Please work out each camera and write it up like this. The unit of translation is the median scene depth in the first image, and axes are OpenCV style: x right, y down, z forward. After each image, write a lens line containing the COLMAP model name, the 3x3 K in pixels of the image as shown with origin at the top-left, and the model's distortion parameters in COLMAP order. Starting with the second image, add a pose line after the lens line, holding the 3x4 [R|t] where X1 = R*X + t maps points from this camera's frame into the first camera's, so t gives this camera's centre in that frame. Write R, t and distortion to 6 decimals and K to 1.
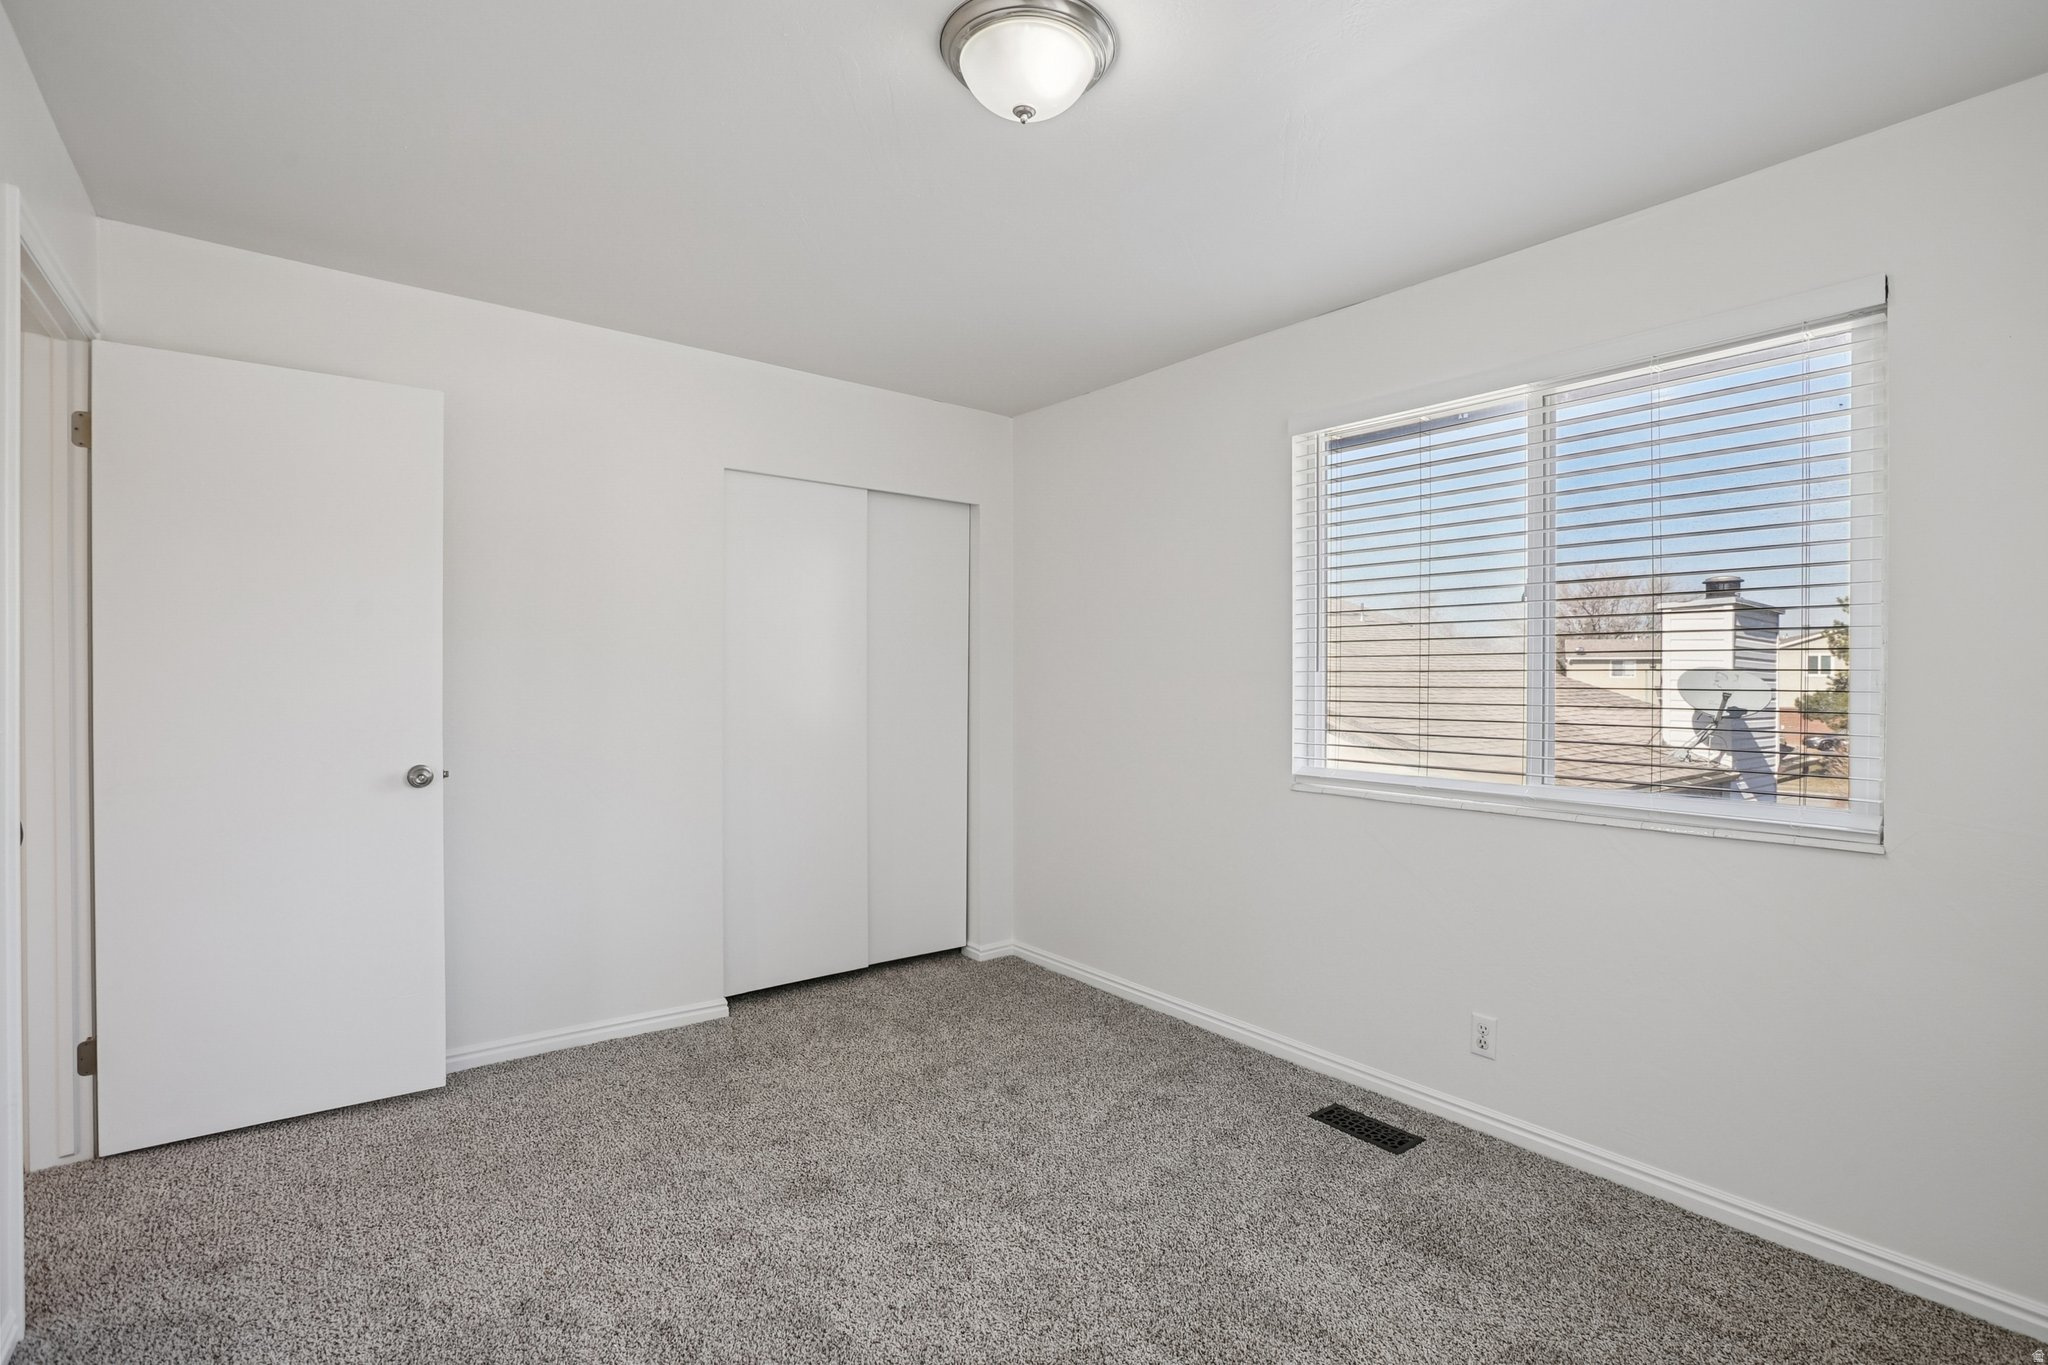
lens RADIAL K [[935.3, 0, 1027.6], [0, 935.3, 684.1], [0, 0, 1]] dist [-0.033027, 0.008846]
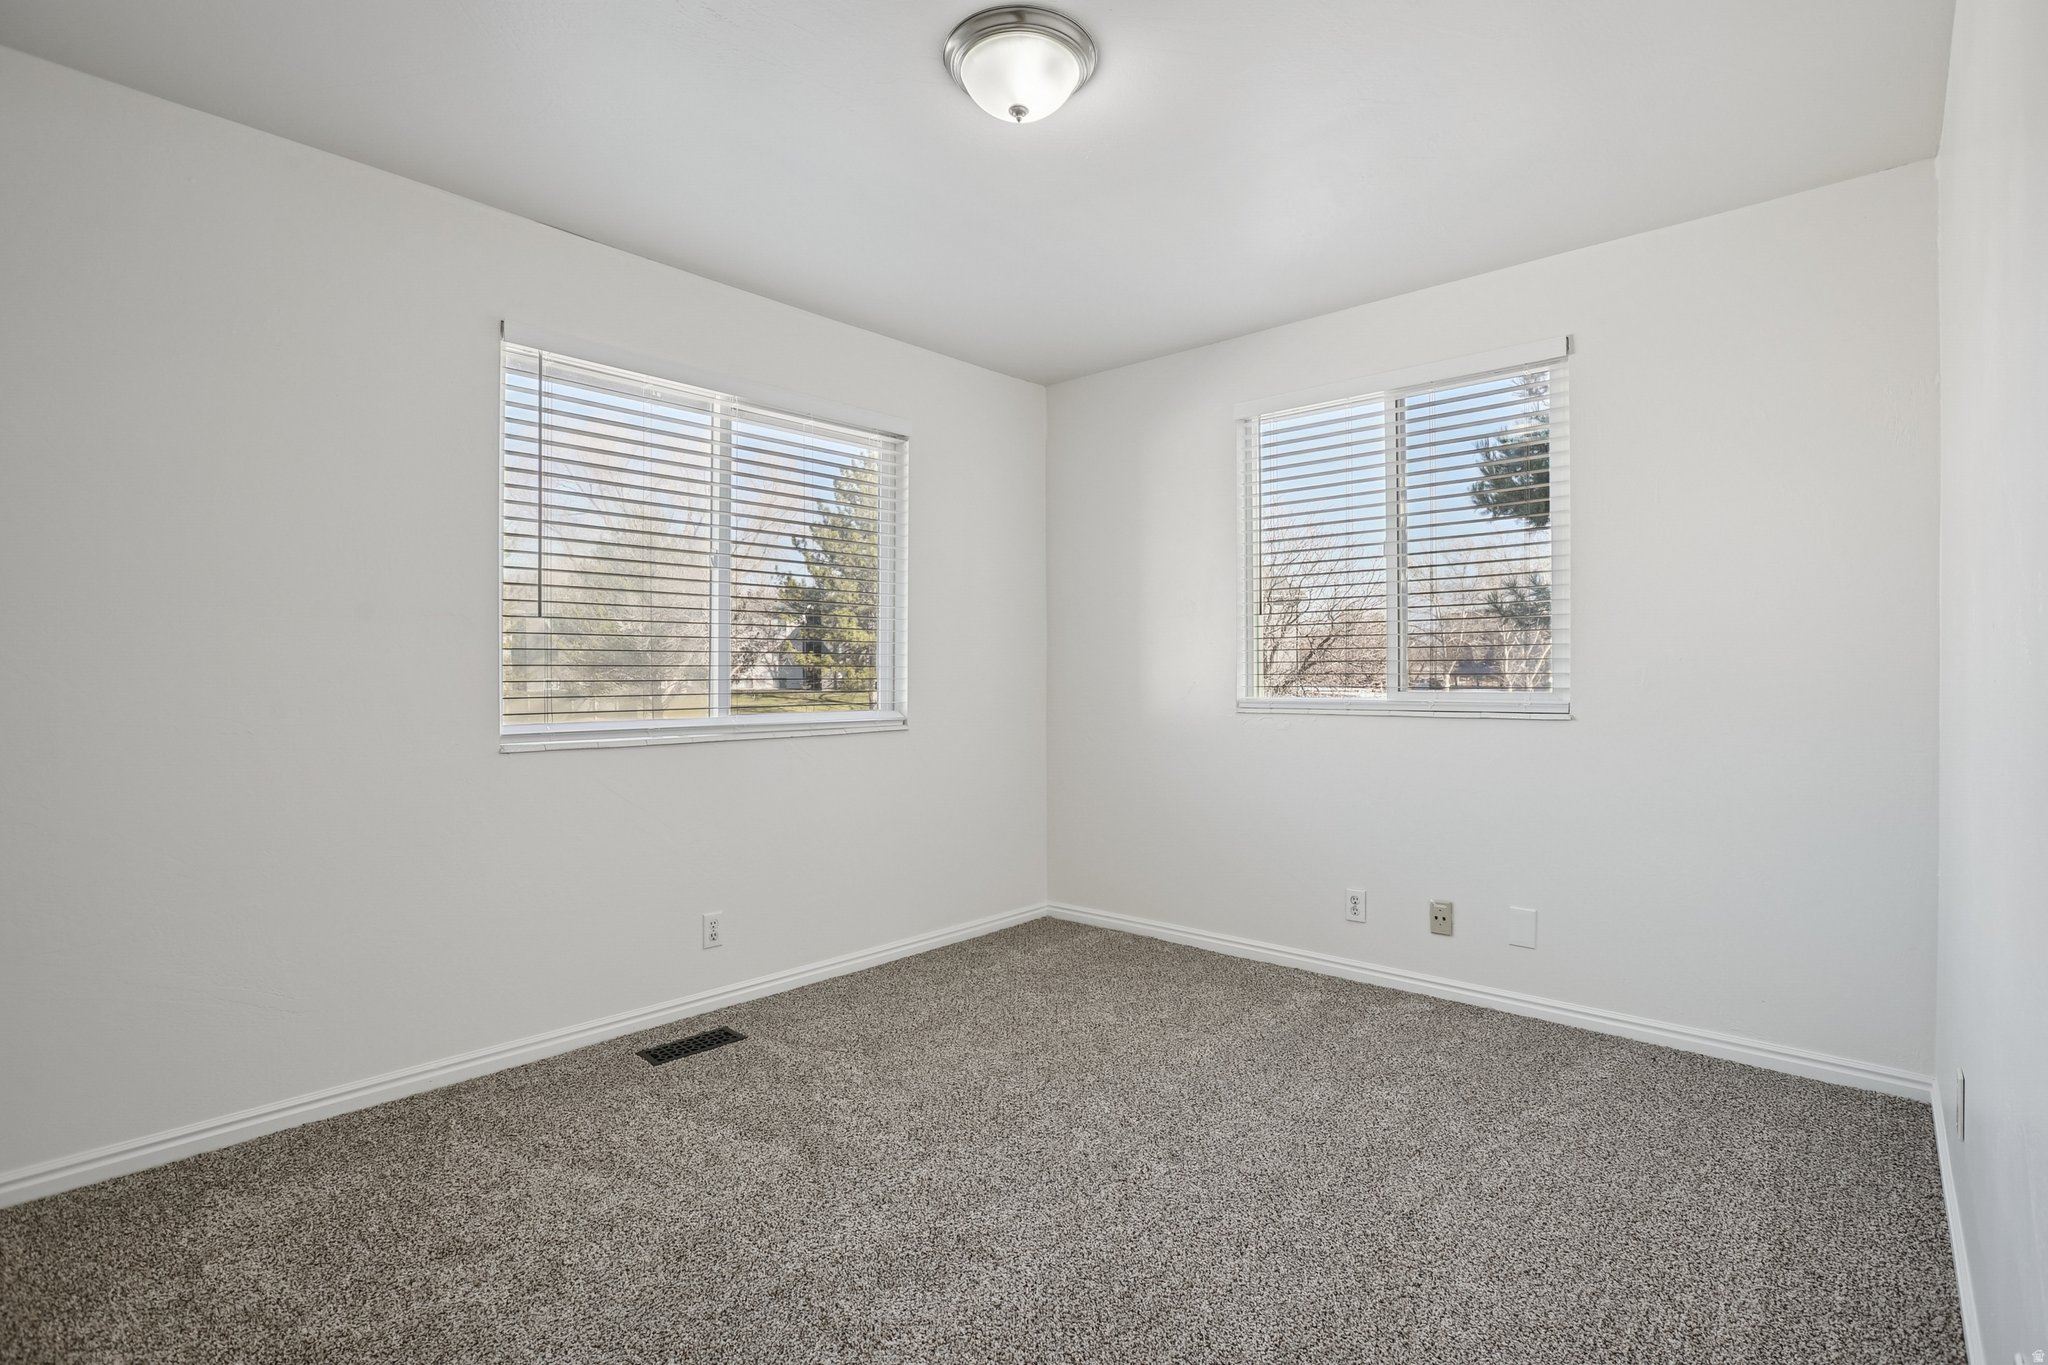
lens RADIAL K [[935.3, 0, 1027.5], [0, 935.3, 673.0], [0, 0, 1]] dist [-0.033027, 0.008846]
pose [[-0.143046, -0.000474, 0.989716, -0.759141], [0.011495, 0.999932, 0.002140, 0.054162], [-0.989649, 0.011683, -0.143030, 0.780569]]
